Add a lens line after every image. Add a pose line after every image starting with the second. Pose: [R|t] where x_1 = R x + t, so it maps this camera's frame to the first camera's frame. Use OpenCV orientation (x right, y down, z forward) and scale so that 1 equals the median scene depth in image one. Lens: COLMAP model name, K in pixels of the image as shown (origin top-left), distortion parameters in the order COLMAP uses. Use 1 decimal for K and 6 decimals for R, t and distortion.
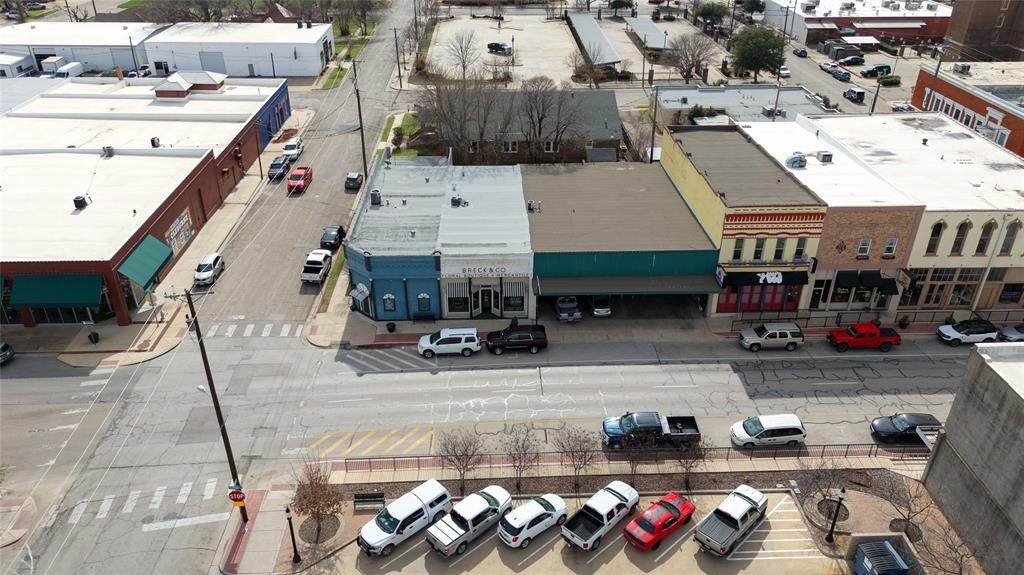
lens RADIAL K [[759.7, 0, 512.0], [0, 759.7, 287.5], [0, 0, 1]] dist [0.070072, -0.072422]
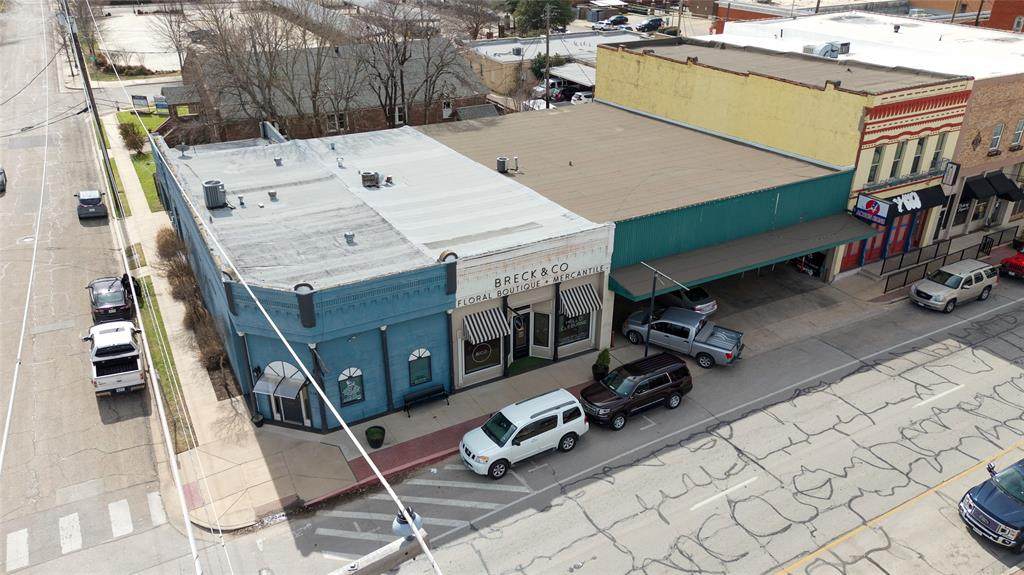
lens RADIAL K [[759.7, 0, 512.0], [0, 759.7, 287.5], [0, 0, 1]] dist [0.070072, -0.072422]
pose [[0.891750, -0.204090, 0.403892, -0.253297], [0.223212, 0.974770, -0.000268, -0.017254], [-0.393647, 0.090392, 0.914806, 0.534967]]
